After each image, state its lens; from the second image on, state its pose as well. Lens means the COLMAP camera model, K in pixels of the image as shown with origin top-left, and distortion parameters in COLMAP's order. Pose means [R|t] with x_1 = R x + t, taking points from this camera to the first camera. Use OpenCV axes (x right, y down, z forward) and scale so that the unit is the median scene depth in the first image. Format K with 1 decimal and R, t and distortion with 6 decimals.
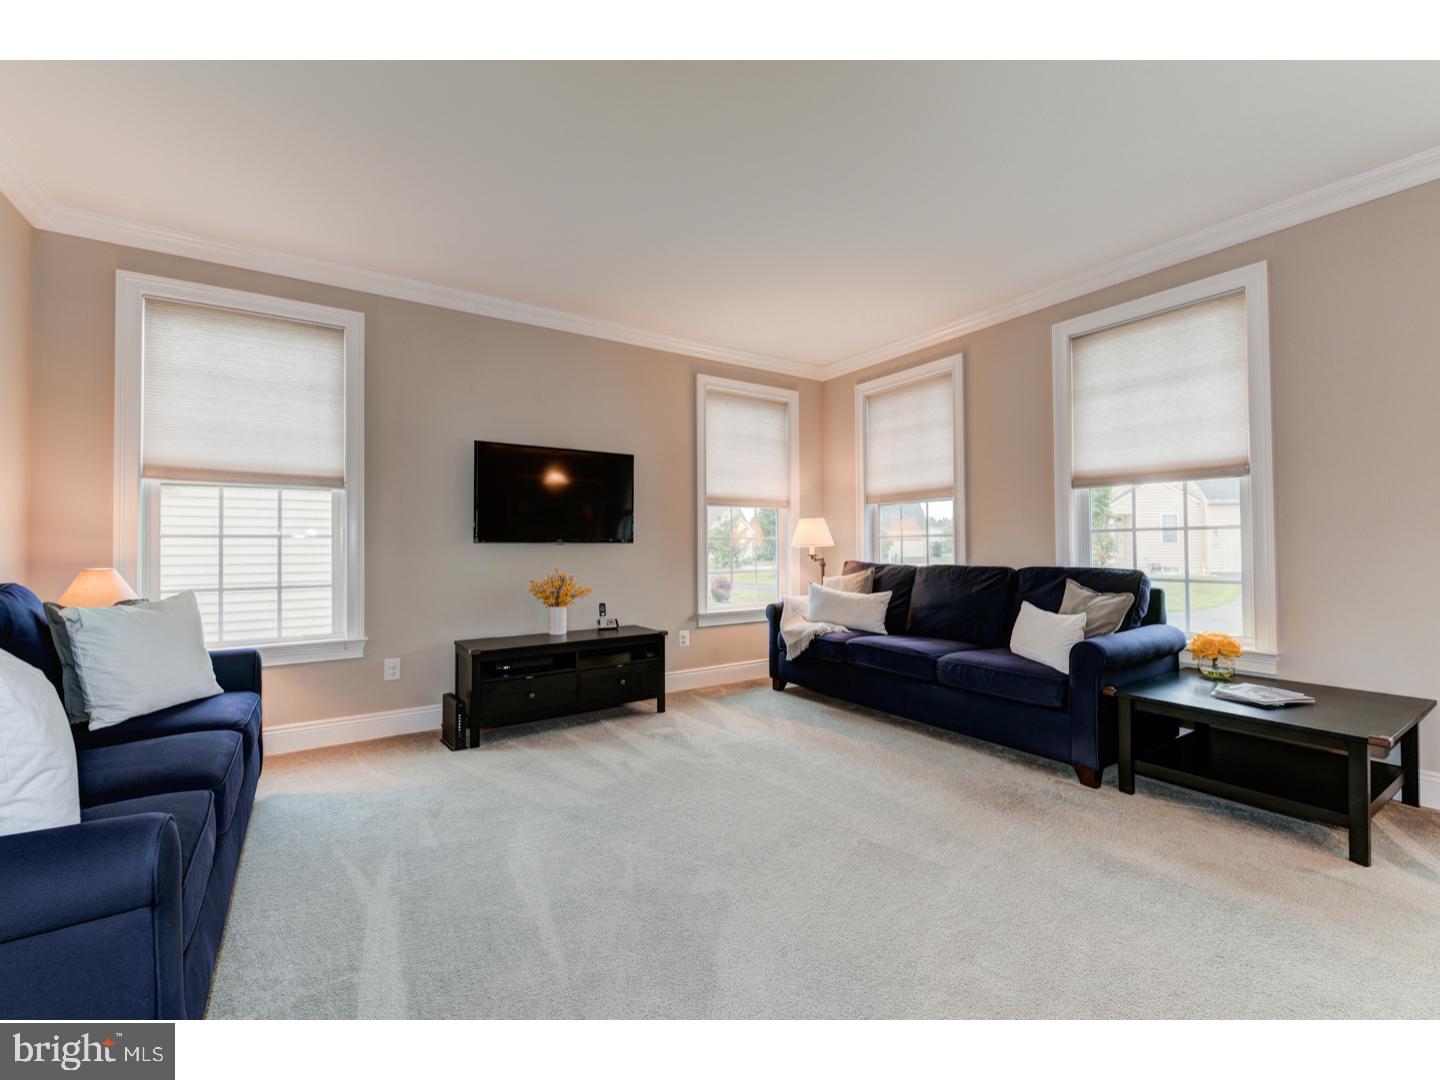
lens RADIAL K [[622.0, 0, 731.0], [0, 622.0, 535.8], [0, 0, 1]] dist [0.005996, -0.001094]
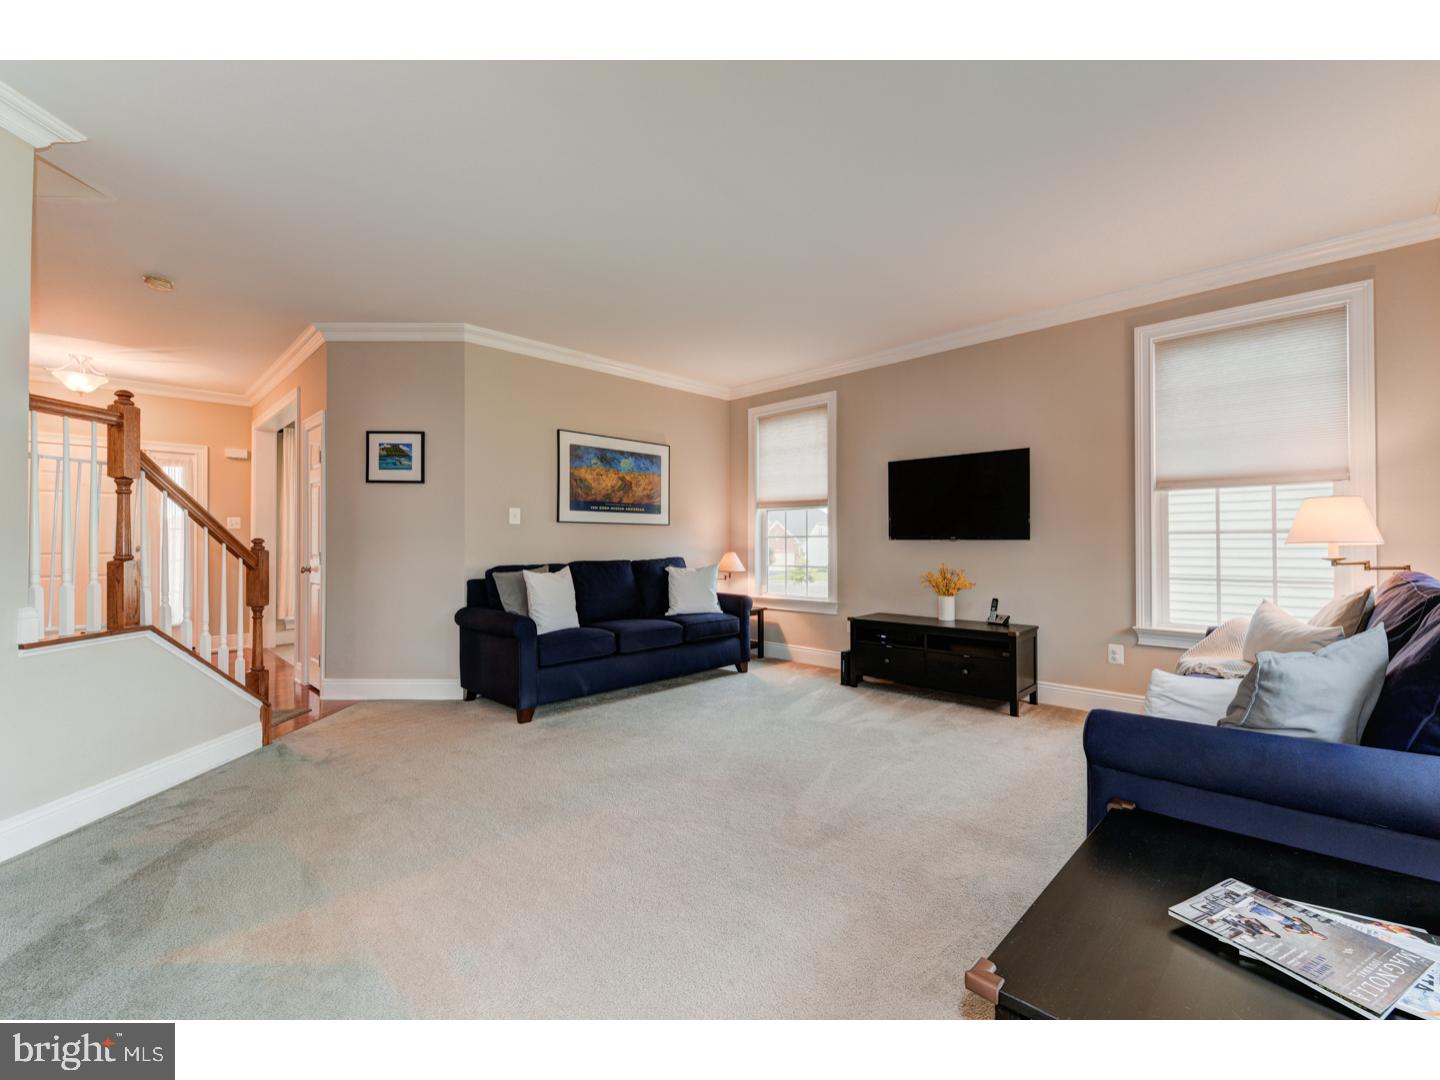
lens RADIAL K [[622.0, 0, 725.3], [0, 622.0, 538.3], [0, 0, 1]] dist [0.005996, -0.001094]
pose [[0.186744, -0.002159, -0.982406, 0.782476], [0.015272, 0.999883, 0.000706, 0.001409], [0.982290, -0.015135, 0.186755, 0.401501]]
